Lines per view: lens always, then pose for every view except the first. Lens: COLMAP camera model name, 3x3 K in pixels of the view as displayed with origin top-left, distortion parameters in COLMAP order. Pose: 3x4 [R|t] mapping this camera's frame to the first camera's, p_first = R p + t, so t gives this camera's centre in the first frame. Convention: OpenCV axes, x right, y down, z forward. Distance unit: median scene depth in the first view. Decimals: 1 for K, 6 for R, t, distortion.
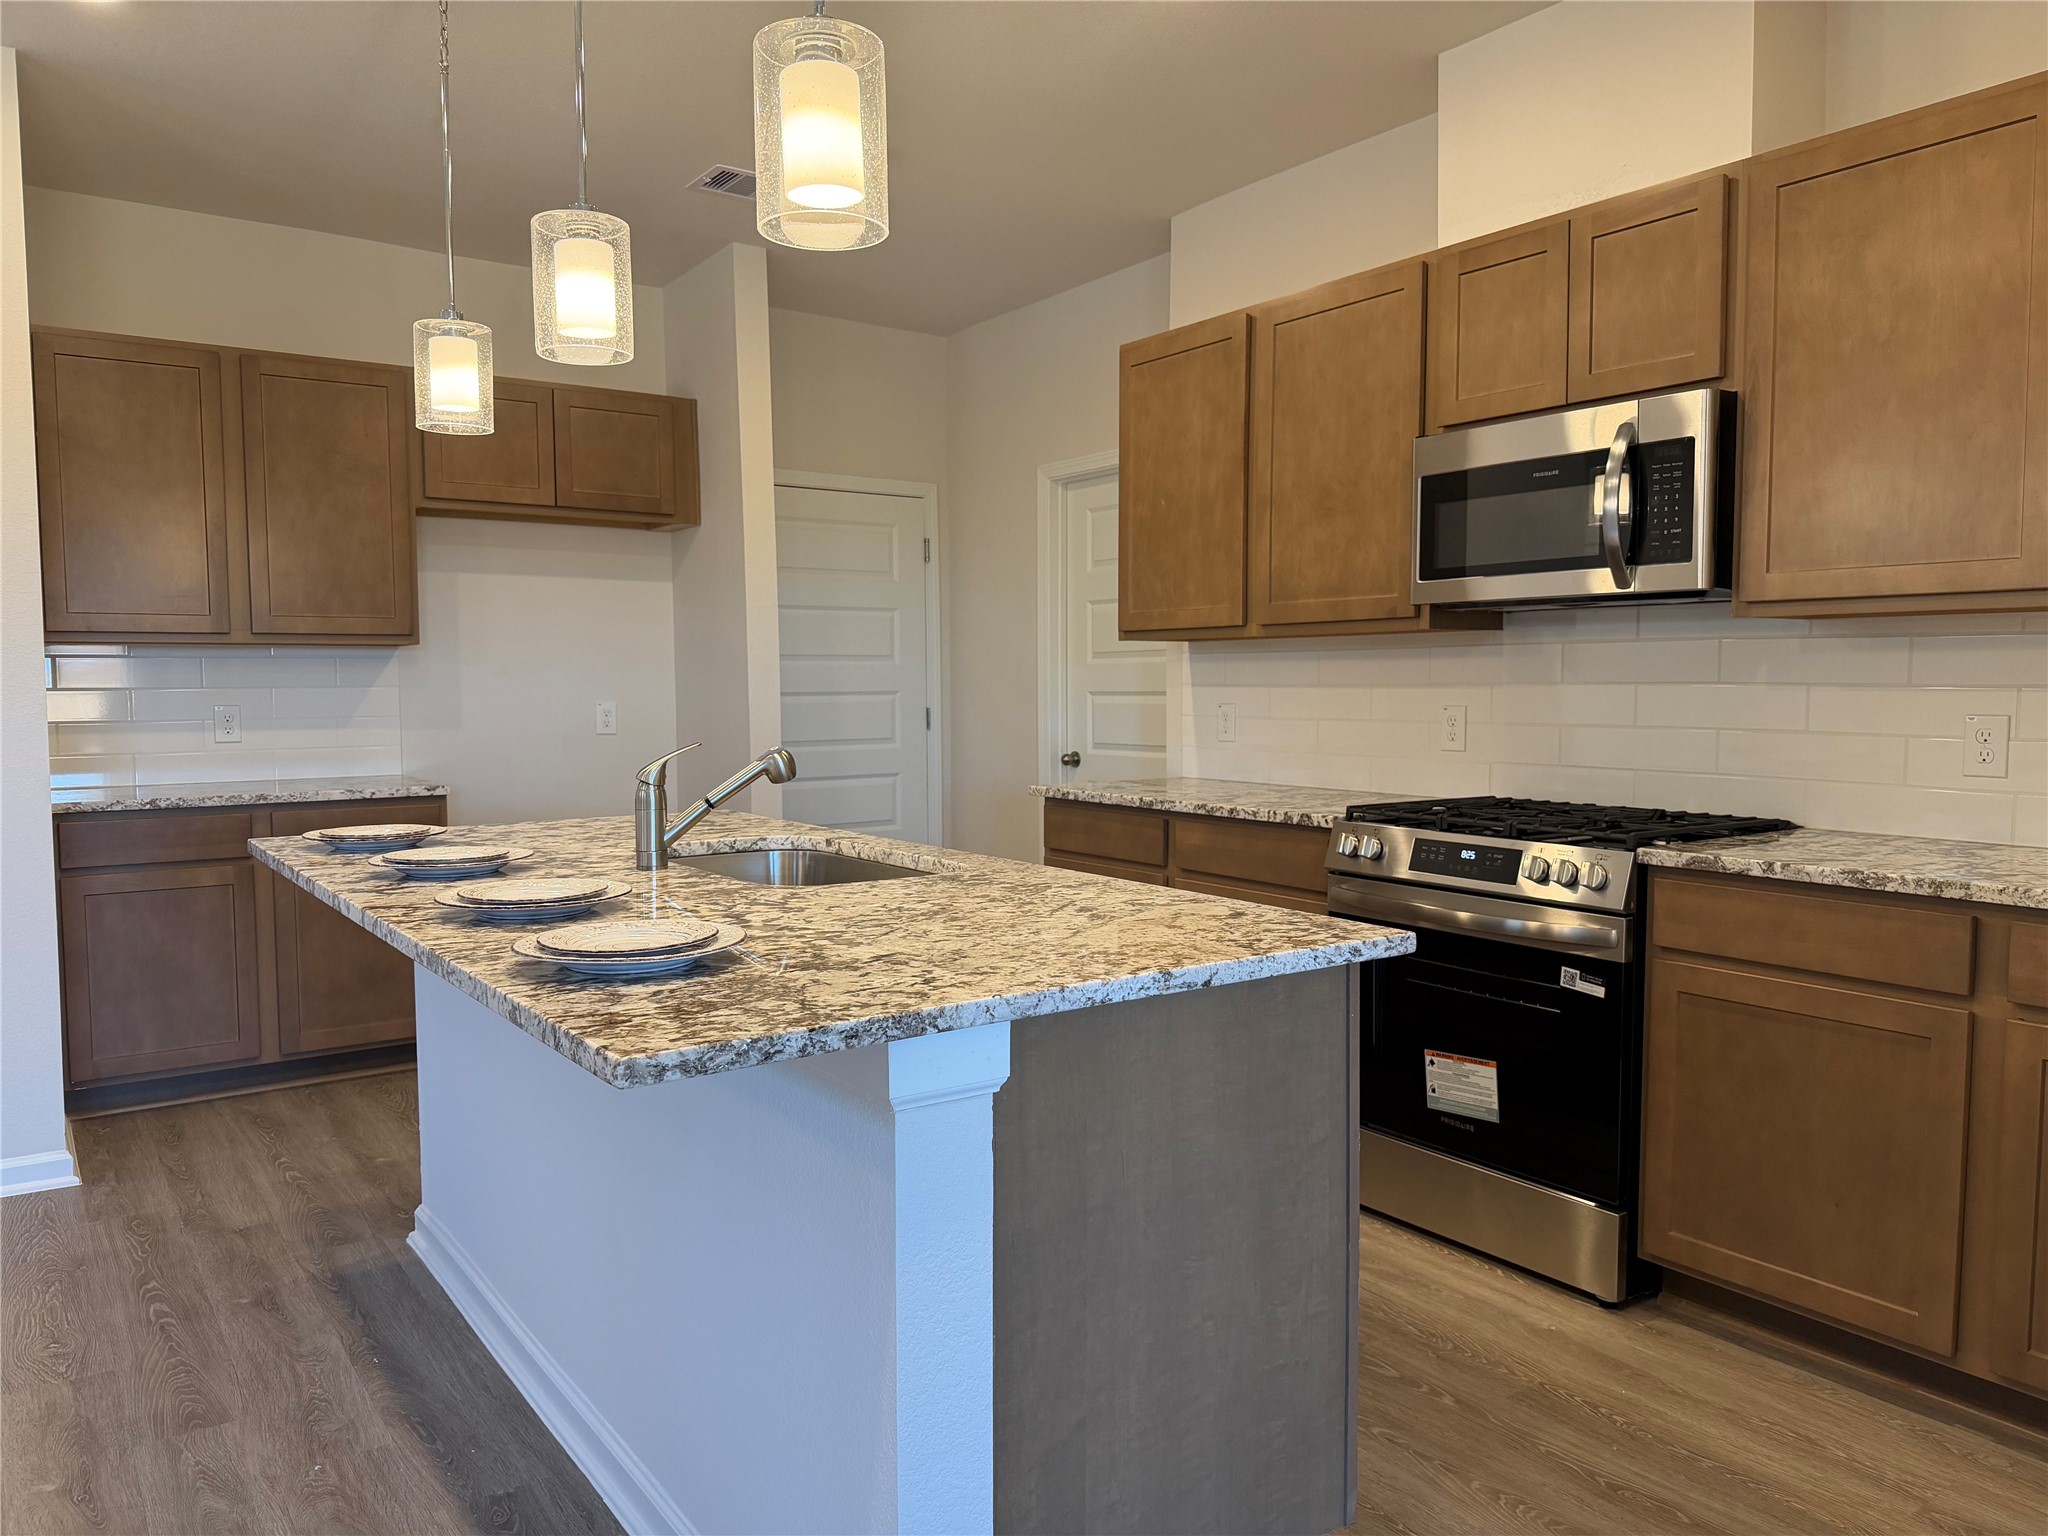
lens RADIAL K [[1445.2, 0, 1024.0], [0, 1445.2, 768.0], [0, 0, 1]] dist [0.051030, -0.073629]
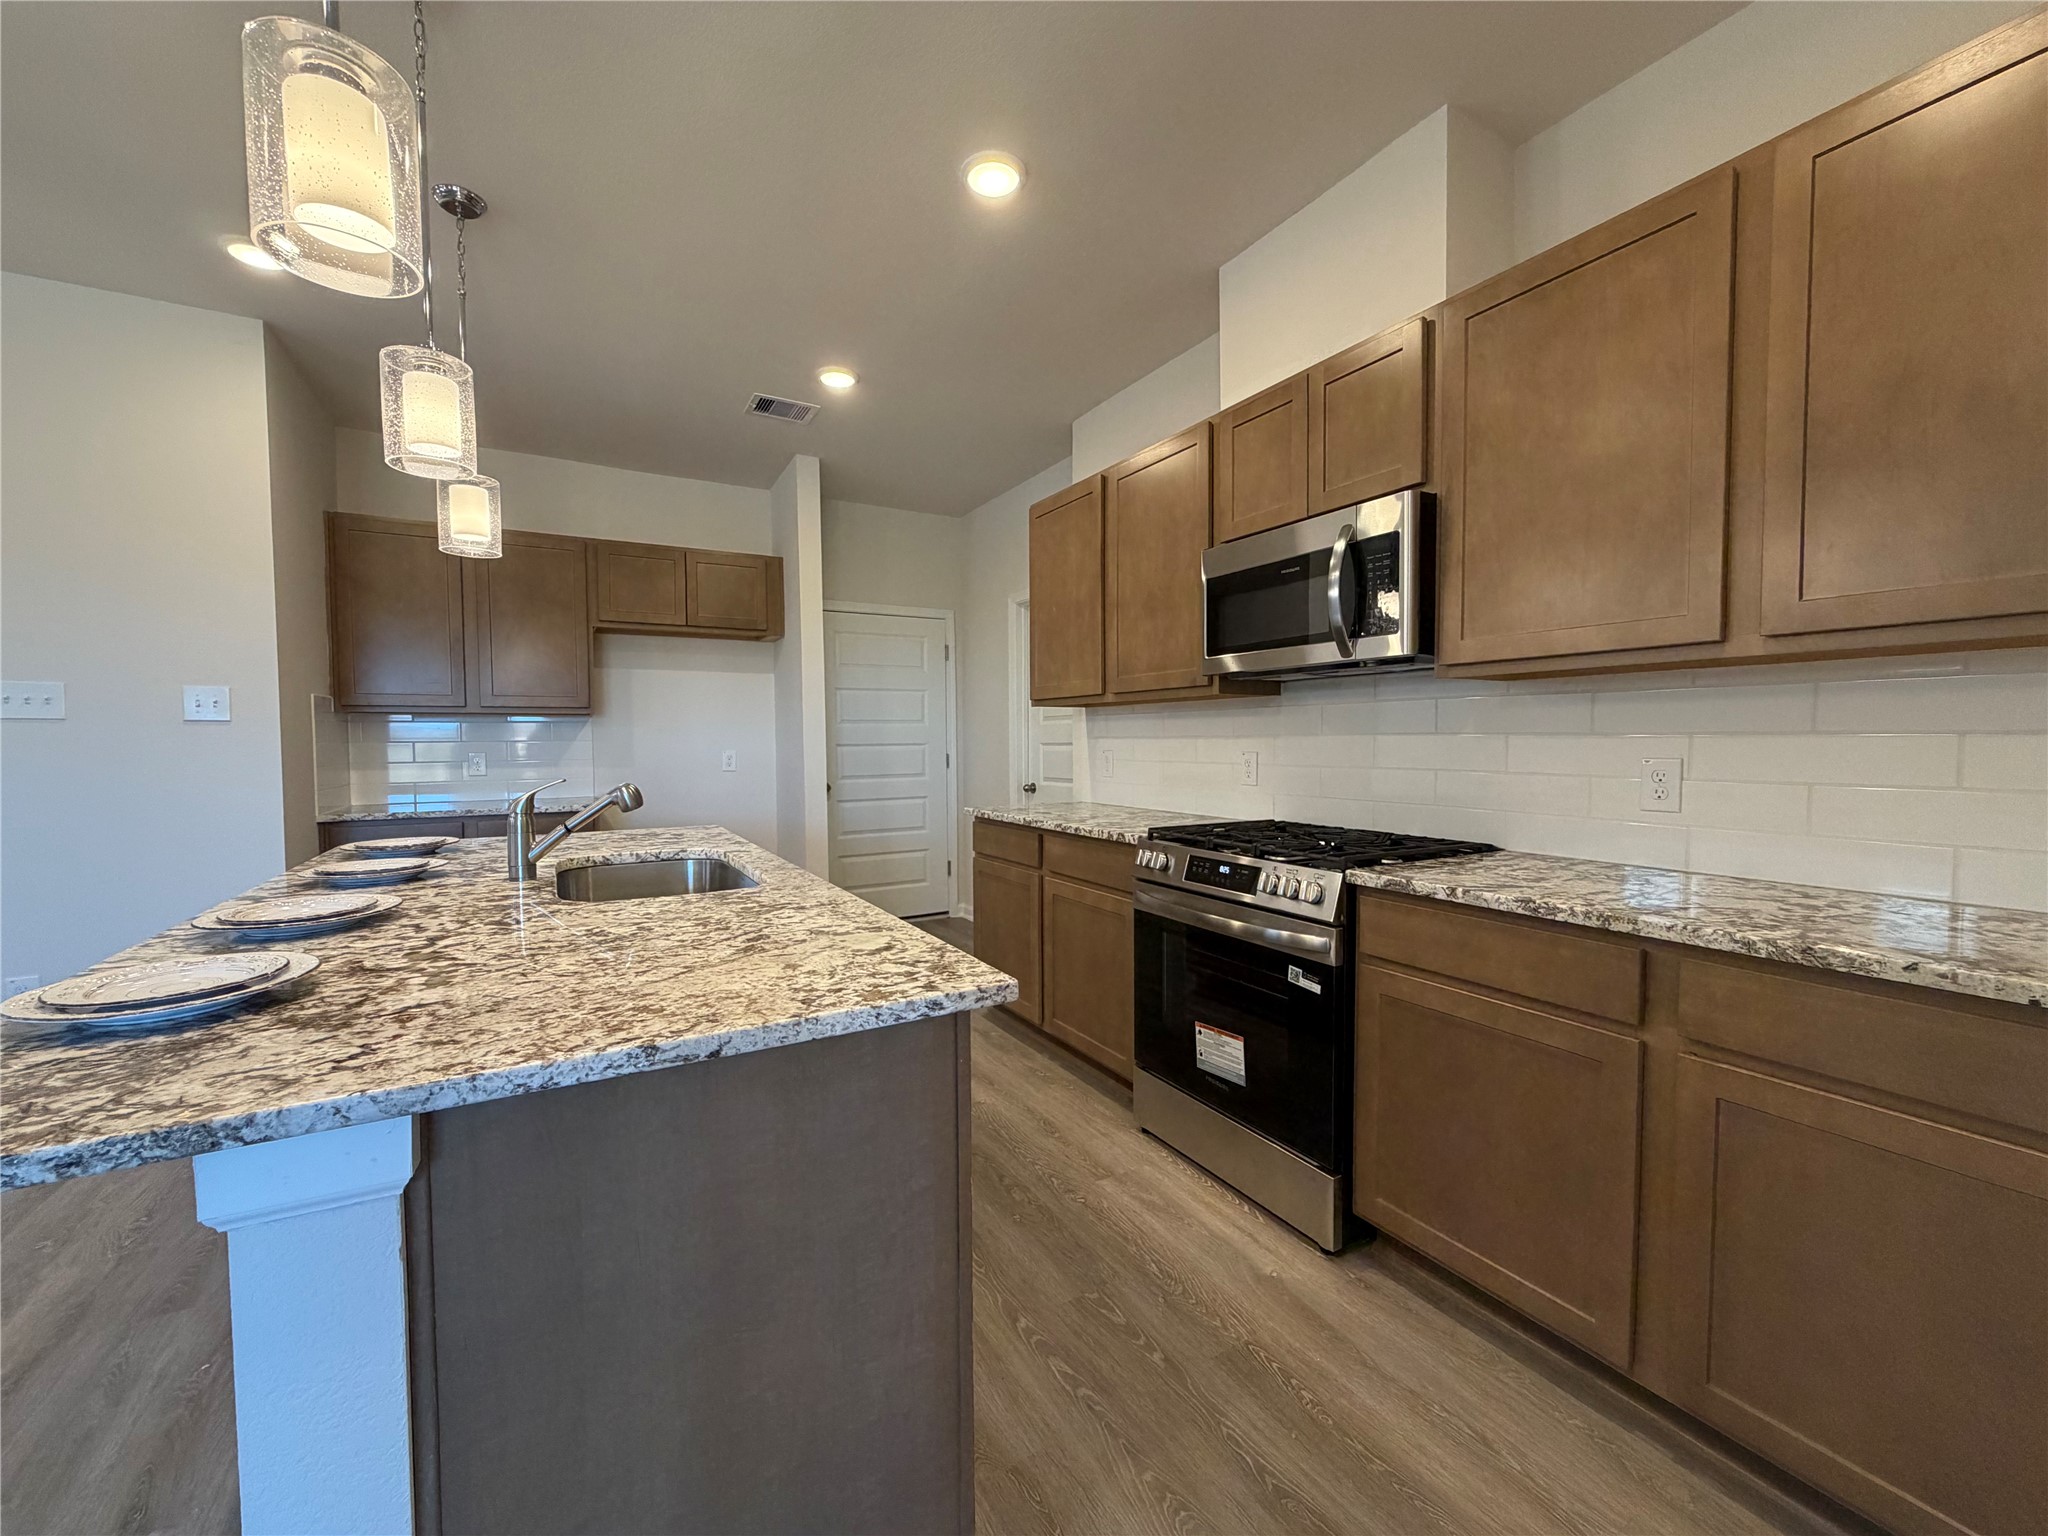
lens RADIAL K [[816.6, 0, 1015.1], [0, 816.6, 767.6], [0, 0, 1]] dist [-0.000936, -0.000106]
pose [[0.994851, 0.002078, -0.101331, 0.198508], [-0.004763, 0.999644, -0.026259, -0.009291], [0.101240, 0.026607, 0.994506, 0.277301]]
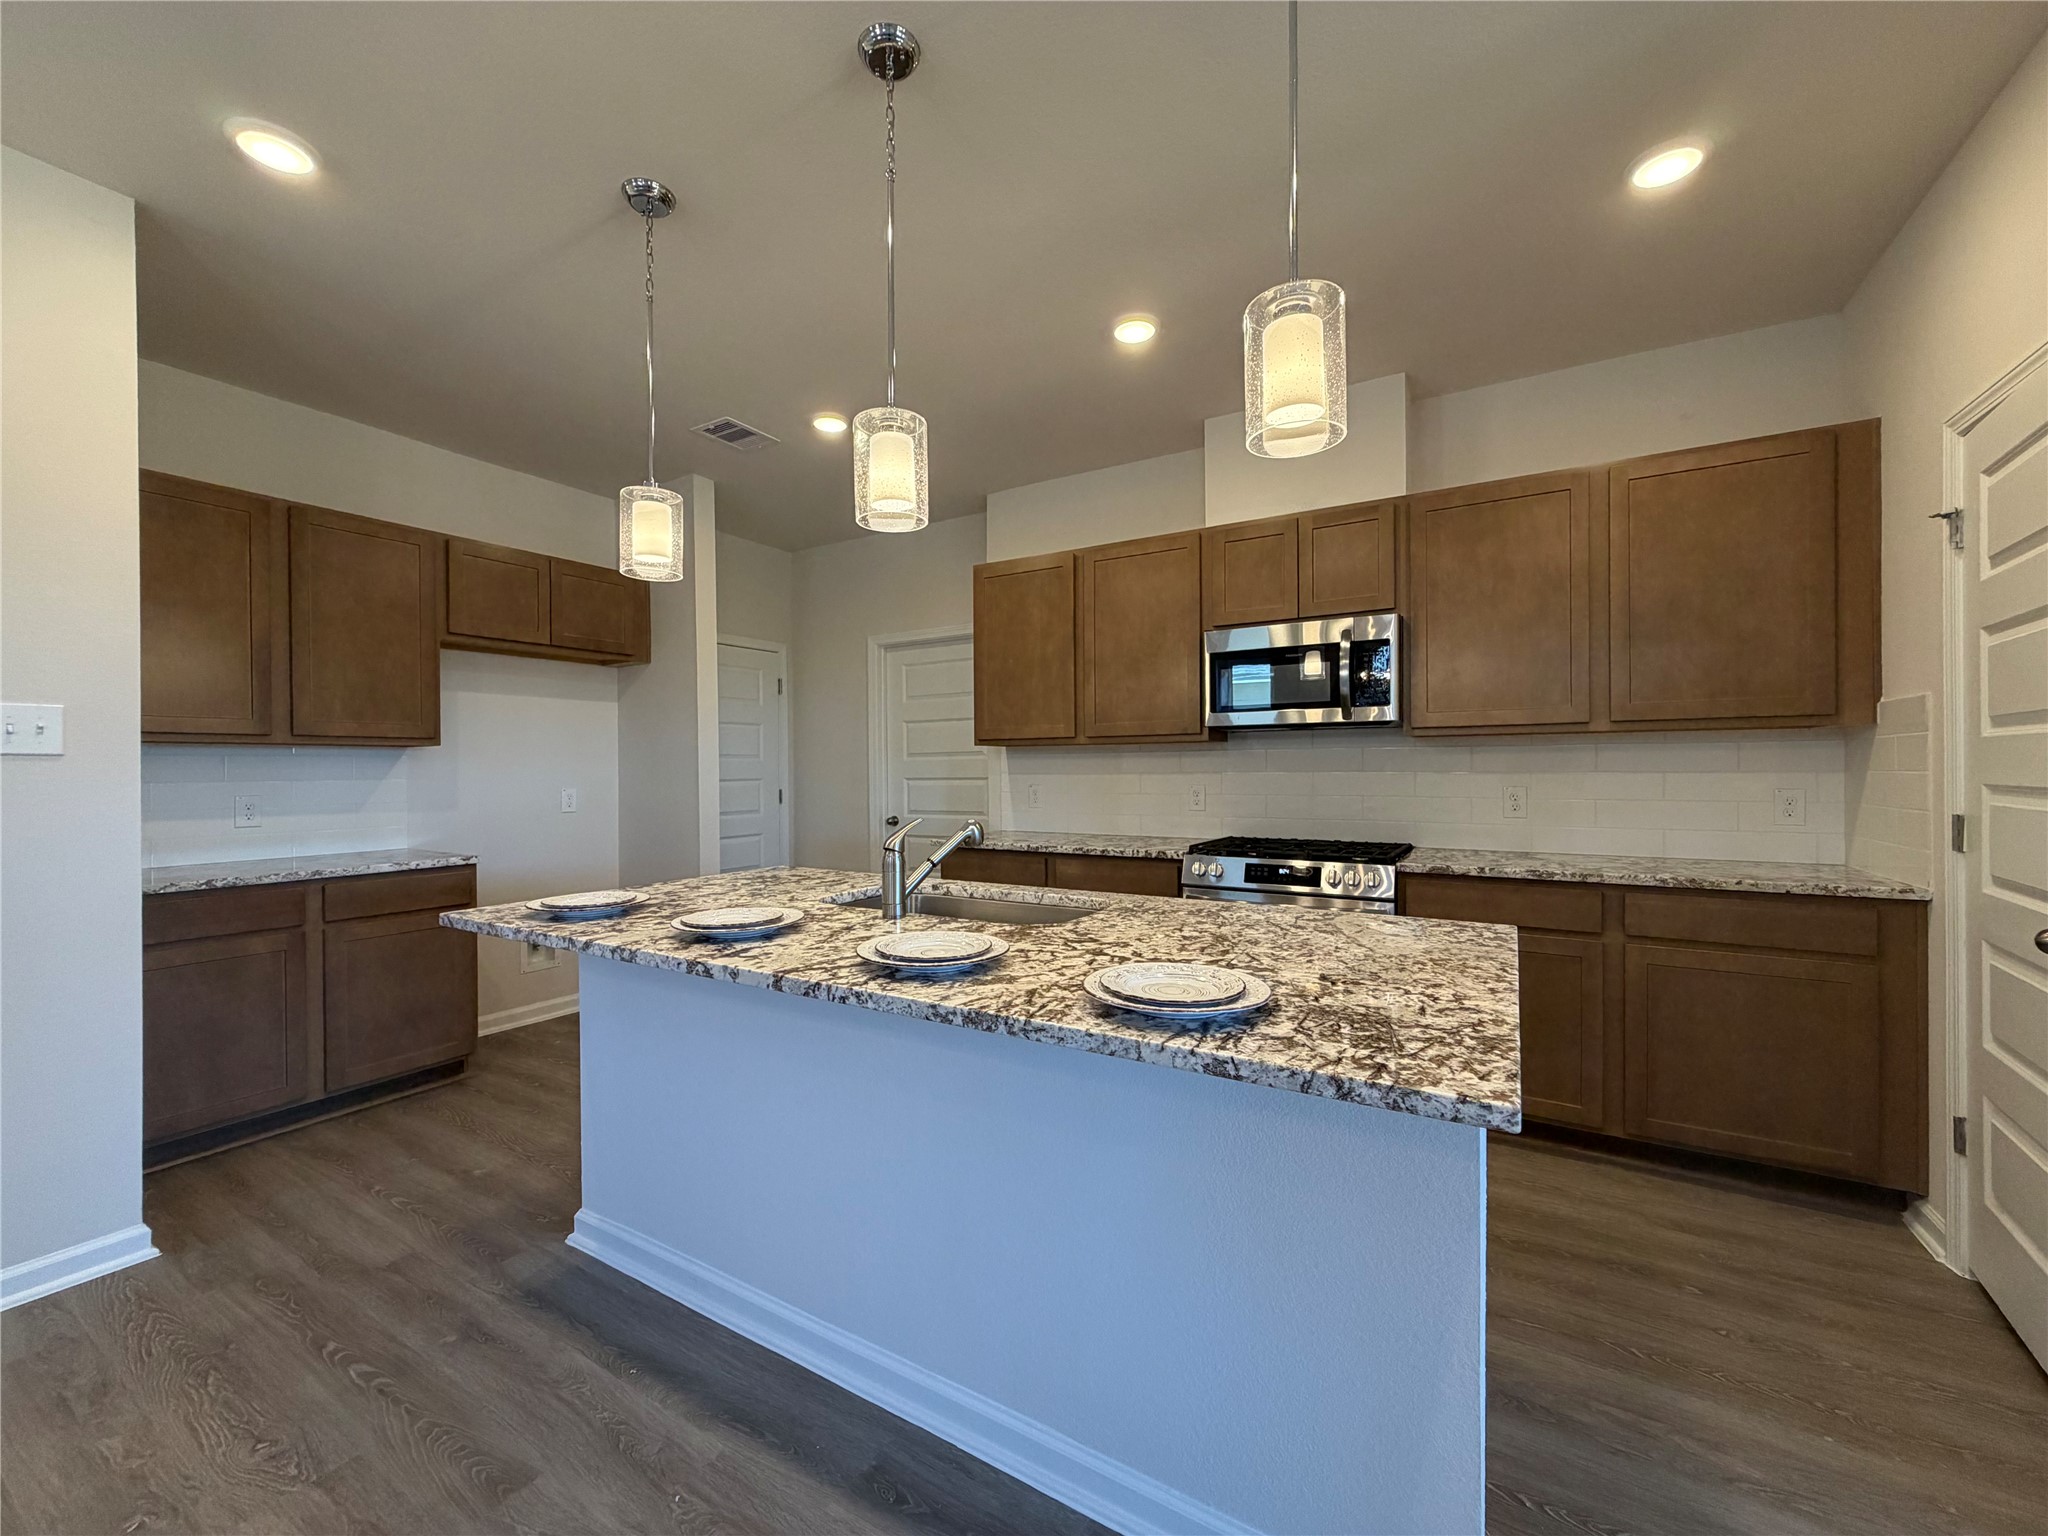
lens RADIAL K [[818.1, 0, 1019.5], [0, 818.1, 766.2], [0, 0, 1]] dist [-0.002638, -0.000041]
pose [[0.919614, -0.001993, 0.392818, -0.366004], [0.028083, 0.997762, -0.060682, -0.014520], [-0.391818, 0.066836, 0.917612, 0.229923]]
